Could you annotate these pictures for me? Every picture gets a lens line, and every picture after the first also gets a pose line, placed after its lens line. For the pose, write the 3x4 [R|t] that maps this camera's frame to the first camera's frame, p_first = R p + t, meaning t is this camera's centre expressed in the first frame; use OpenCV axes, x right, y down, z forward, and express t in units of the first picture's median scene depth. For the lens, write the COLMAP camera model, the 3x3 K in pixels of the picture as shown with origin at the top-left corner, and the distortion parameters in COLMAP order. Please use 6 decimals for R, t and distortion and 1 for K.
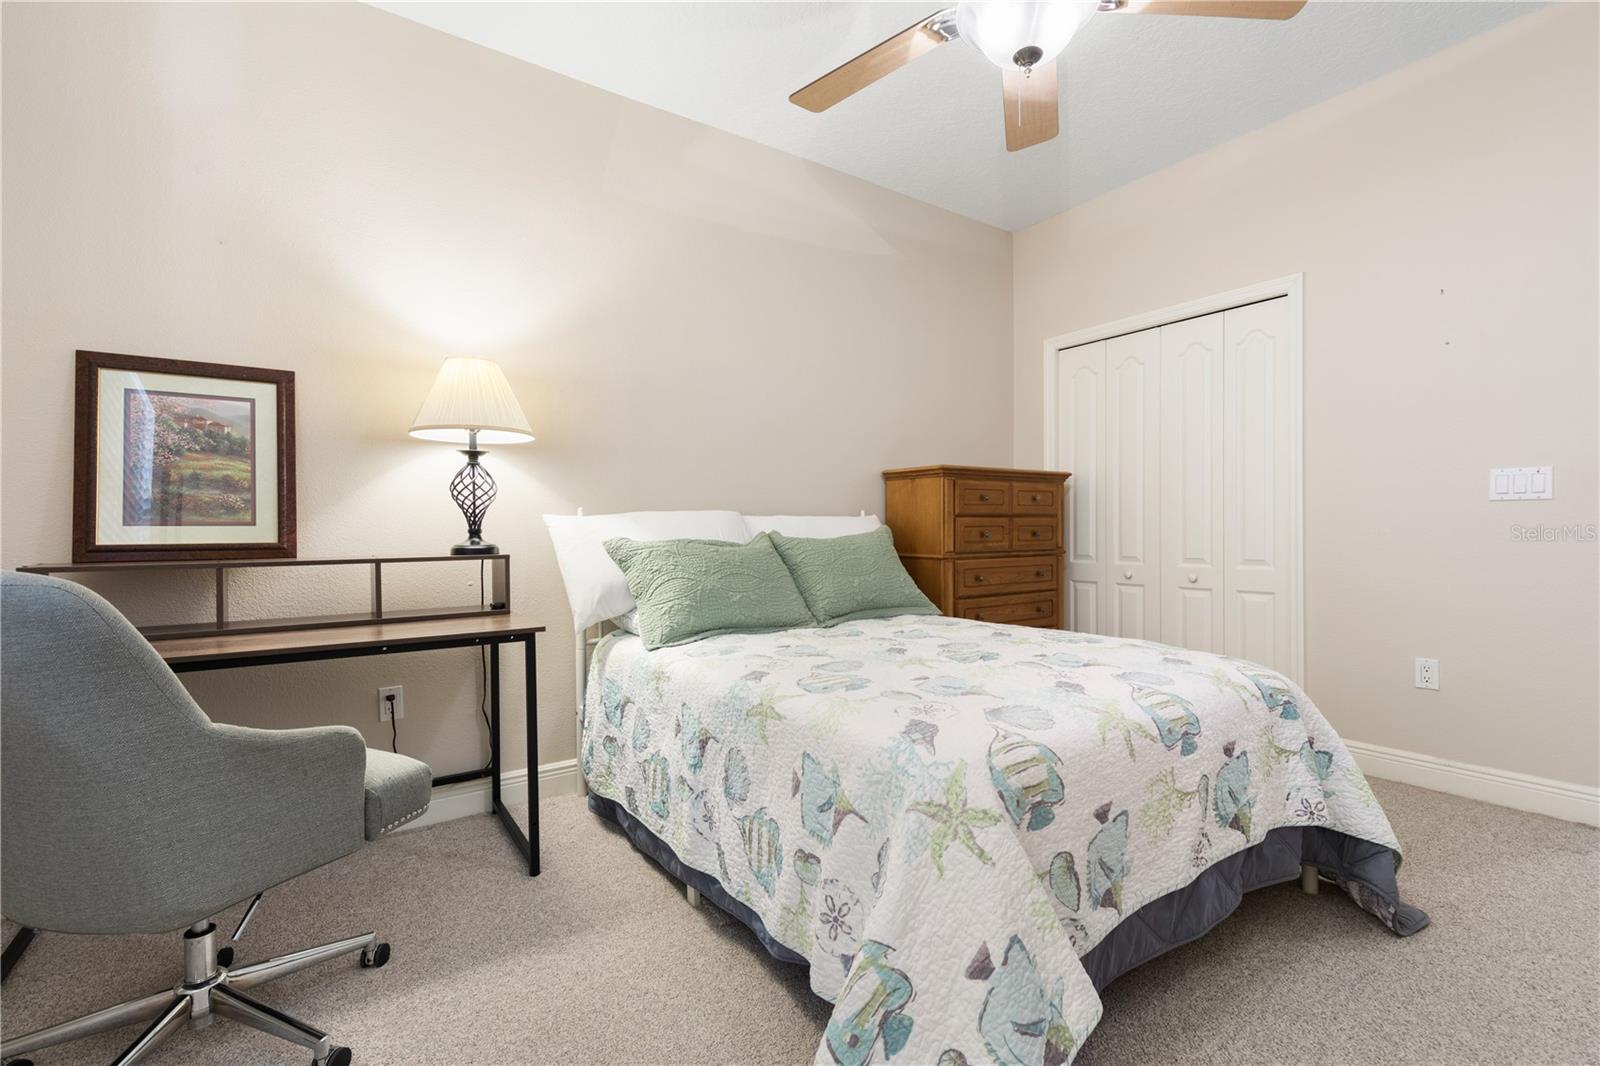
lens RADIAL K [[734.6, 0, 802.2], [0, 734.6, 527.8], [0, 0, 1]] dist [0.009577, -0.002585]
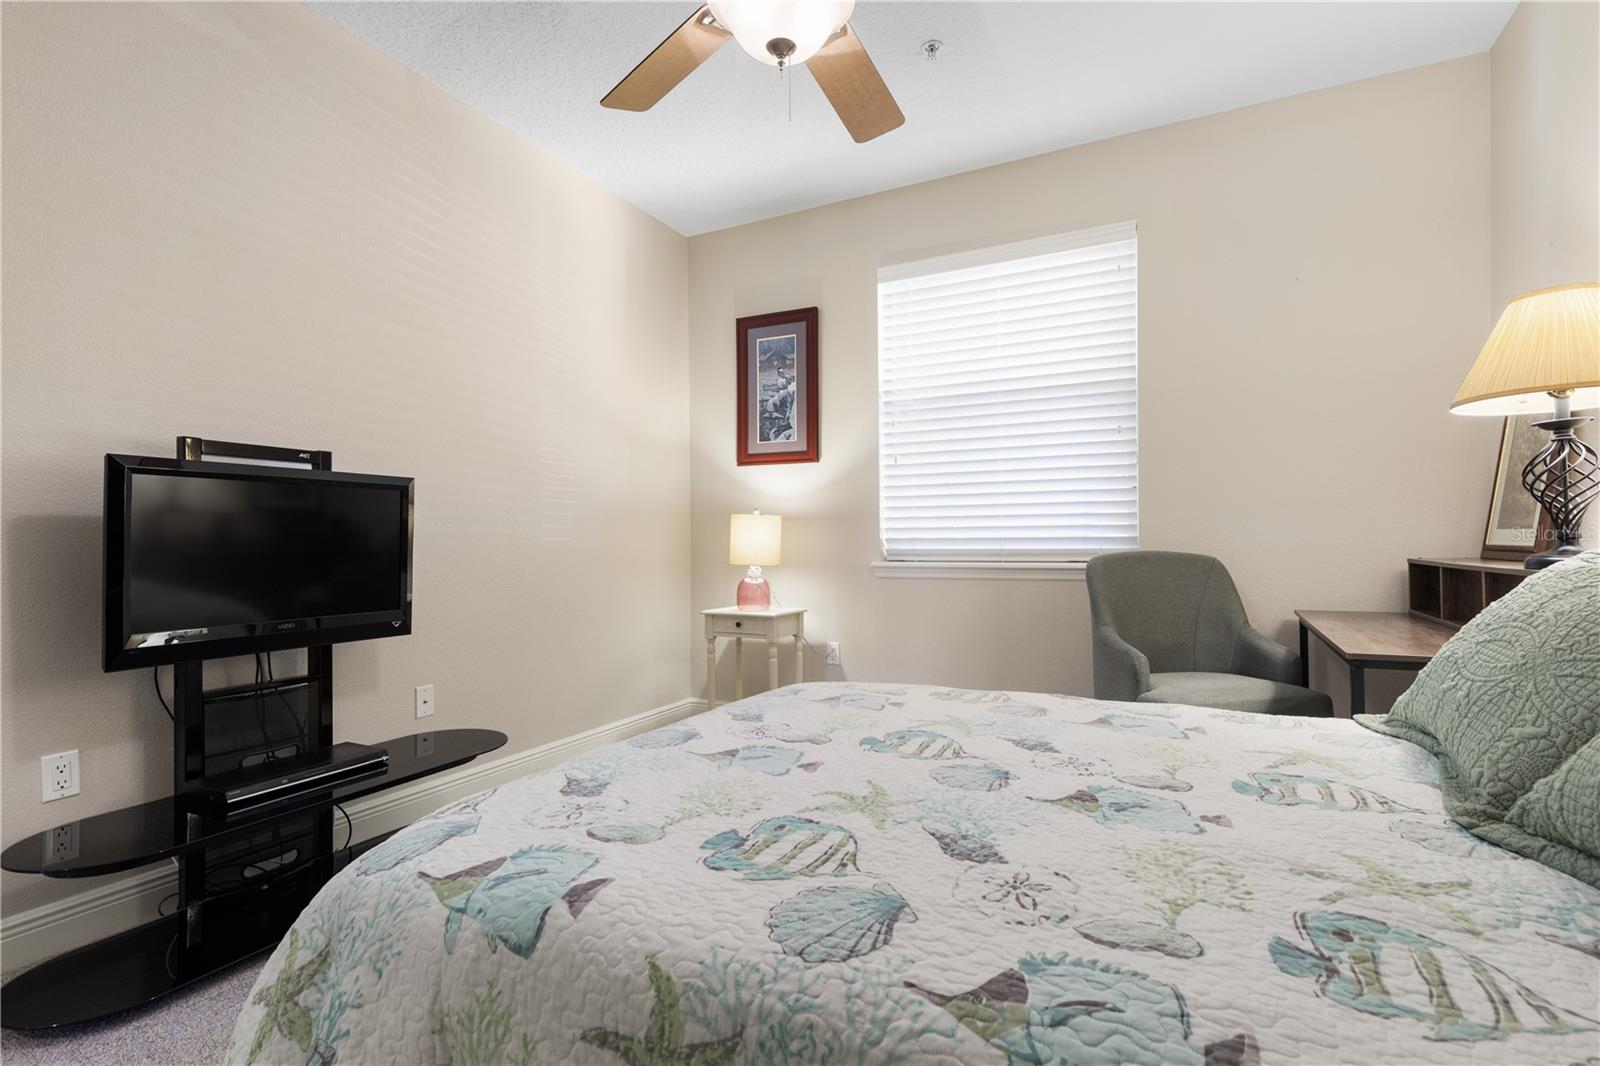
lens RADIAL K [[734.6, 0, 803.2], [0, 734.6, 536.1], [0, 0, 1]] dist [0.009577, -0.002585]
pose [[-0.885492, 0.014982, -0.464412, 0.522561], [0.019862, 0.999787, -0.005619, -0.006678], [0.464229, -0.014200, -0.885601, 1.294960]]
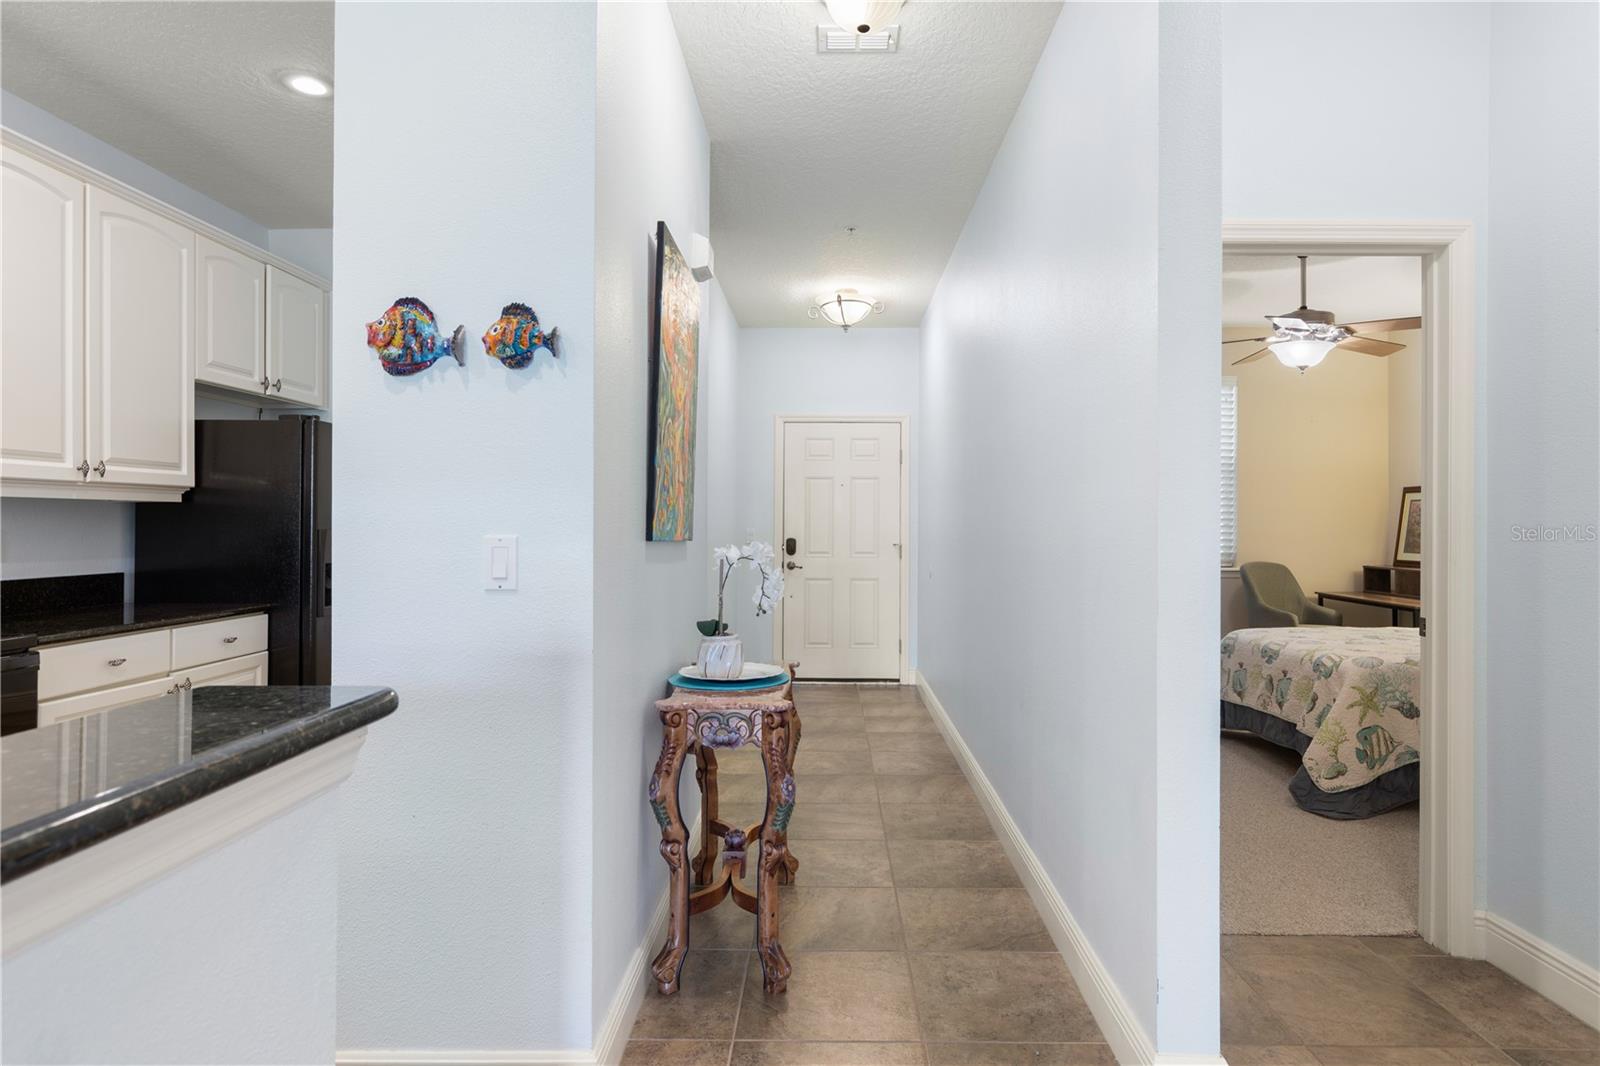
lens RADIAL K [[887.9, 0, 803.6], [0, 887.9, 519.2], [0, 0, 1]] dist [0.002812, -0.000515]
pose [[-0.597014, 0.003270, -0.802224, 2.463017], [0.005322, 0.999986, 0.000116, -0.114373], [0.802213, -0.004200, -0.597023, 0.993730]]
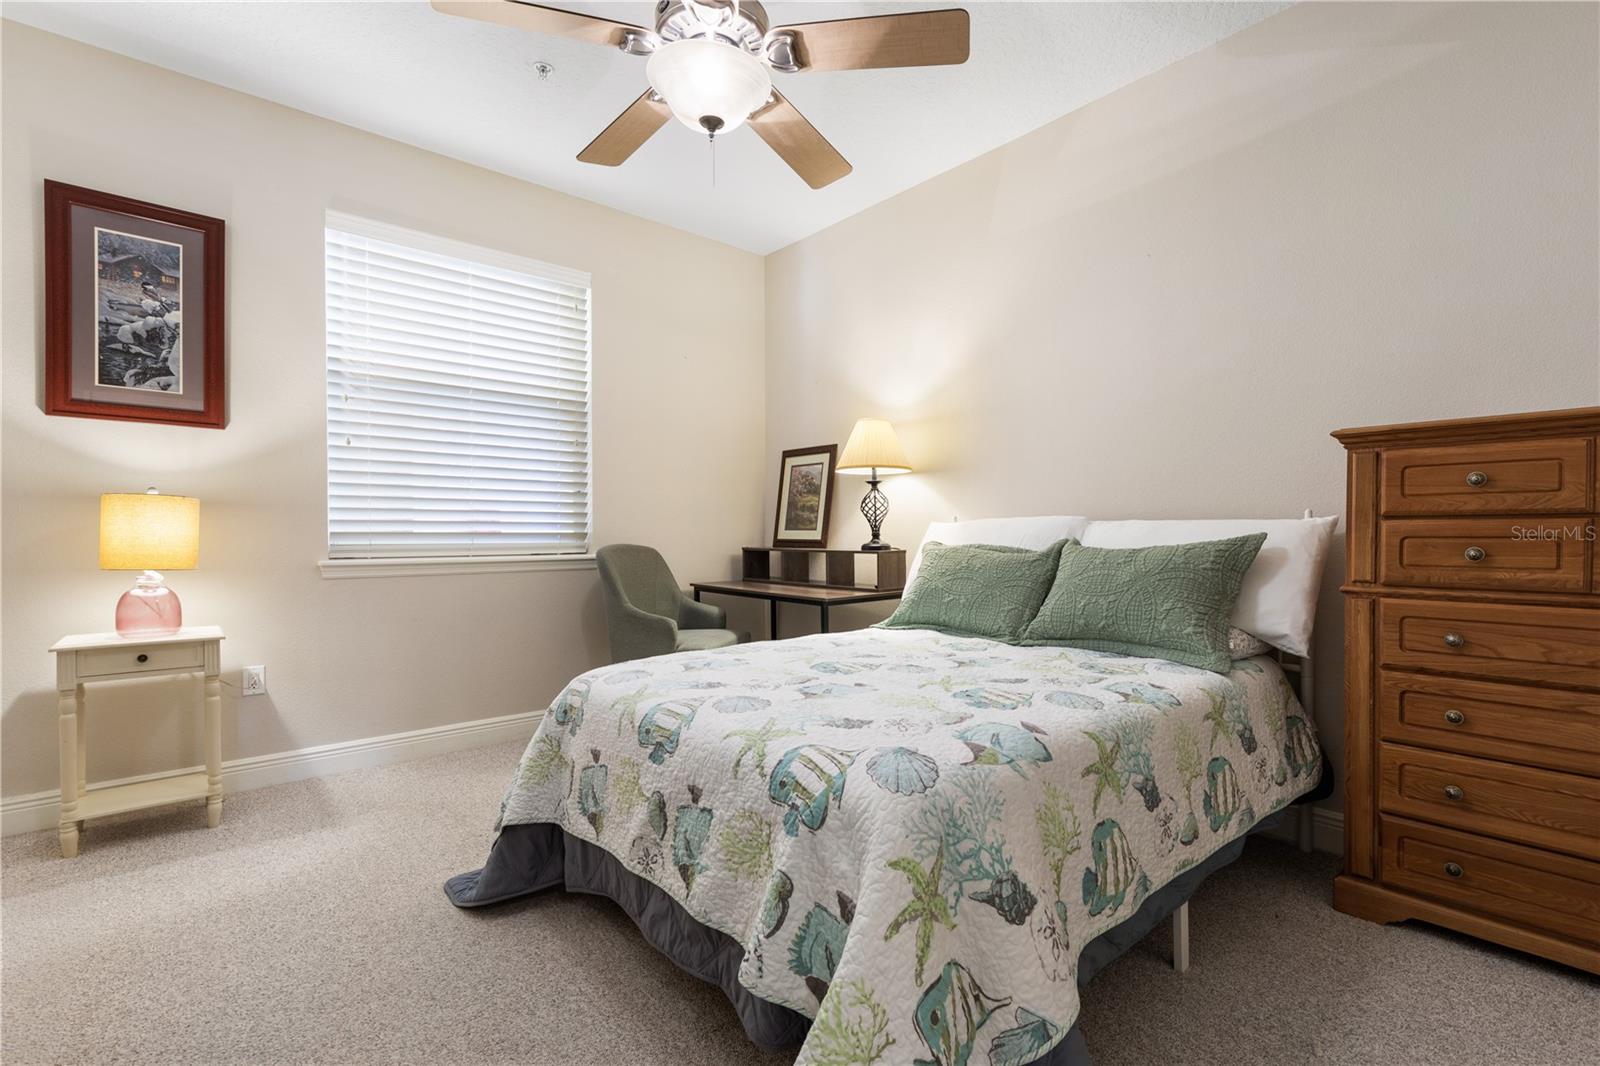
lens RADIAL K [[734.6, 0, 805.3], [0, 734.6, 530.8], [0, 0, 1]] dist [0.009577, -0.002585]
pose [[0.088498, 0.009105, -0.996035, 1.026797], [0.003927, 0.999947, 0.009489, -0.017942], [0.996069, -0.004751, 0.088458, 0.733939]]
